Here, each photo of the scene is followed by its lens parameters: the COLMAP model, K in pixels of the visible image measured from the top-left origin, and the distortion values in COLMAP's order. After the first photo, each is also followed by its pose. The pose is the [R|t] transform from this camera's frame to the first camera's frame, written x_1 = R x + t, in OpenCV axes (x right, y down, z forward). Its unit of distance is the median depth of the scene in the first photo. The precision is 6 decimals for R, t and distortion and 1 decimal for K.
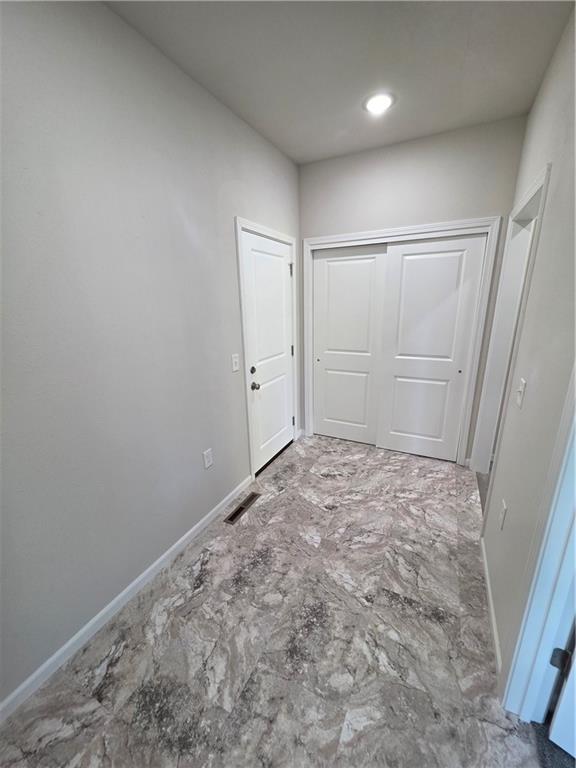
lens RADIAL K [[307.3, 0, 291.7], [0, 307.3, 385.0], [0, 0, 1]] dist [0.001717, 0.000107]
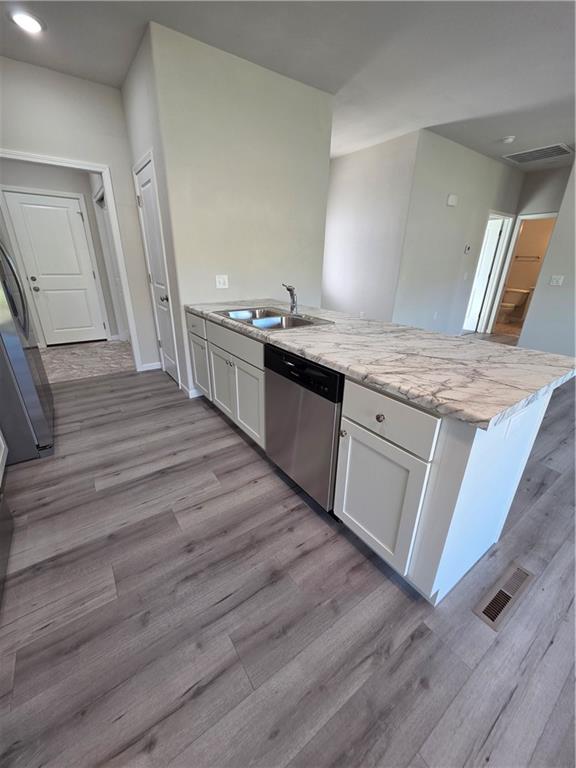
lens RADIAL K [[307.3, 0, 287.9], [0, 307.3, 385.2], [0, 0, 1]] dist [0.001717, 0.000107]
pose [[0.875115, 0.215256, -0.433404, 1.943706], [-0.166515, 0.974874, 0.147964, 0.038462], [0.454364, -0.057317, 0.888970, 0.092789]]
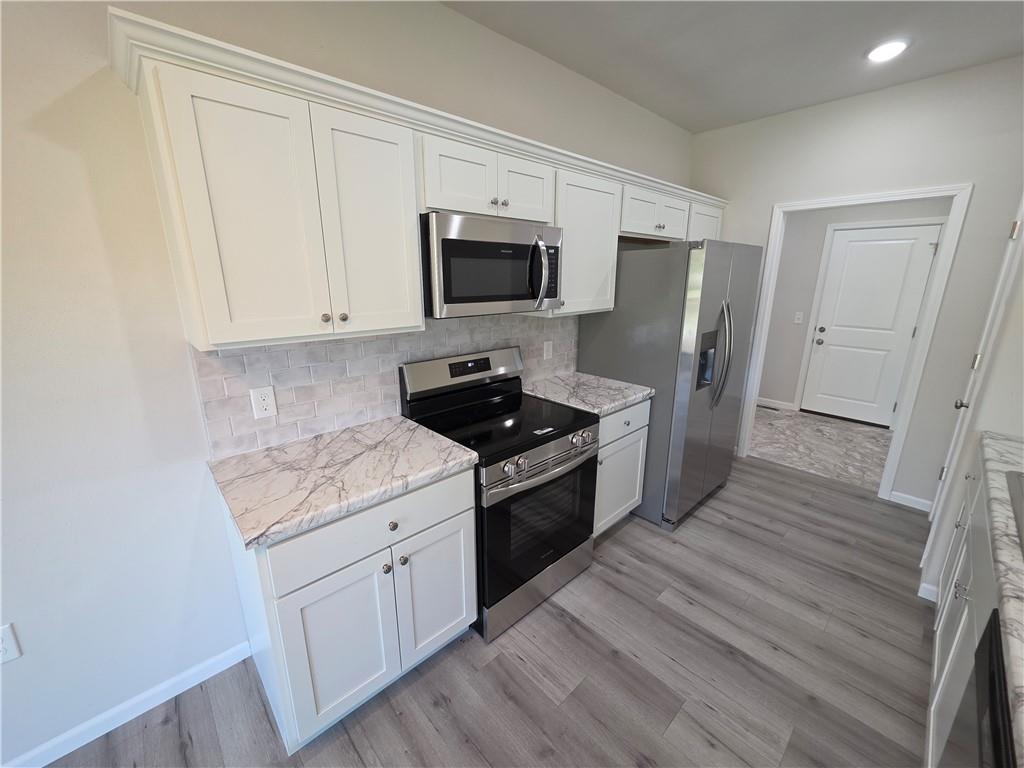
lens RADIAL K [[409.7, 0, 515.2], [0, 409.7, 383.2], [0, 0, 1]] dist [0.001717, 0.000107]
pose [[-0.351614, 0.259863, -0.899355, 2.009051], [-0.250076, 0.899714, 0.357738, -0.141705], [0.902125, 0.350693, -0.251367, 0.313775]]
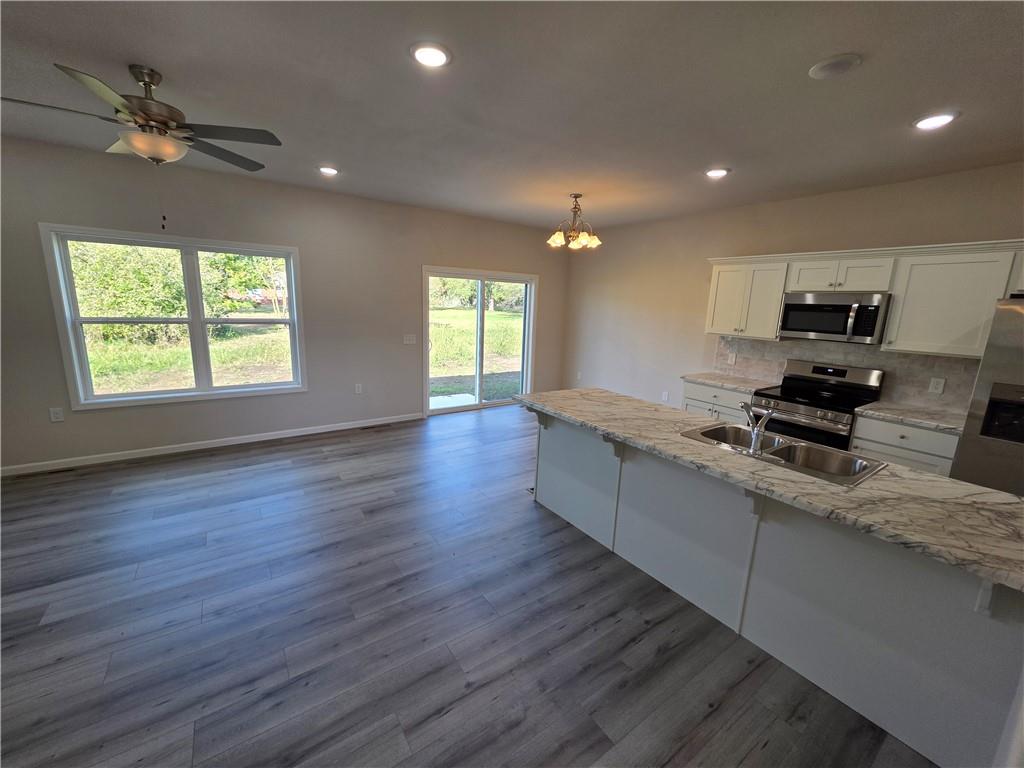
lens RADIAL K [[409.7, 0, 512.7], [0, 409.7, 382.4], [0, 0, 1]] dist [0.001717, 0.000107]
pose [[-0.875535, -0.106010, 0.471381, 1.575242], [0.112783, 0.903836, 0.412747, -0.553938], [-0.469806, 0.414538, -0.779384, 1.716940]]
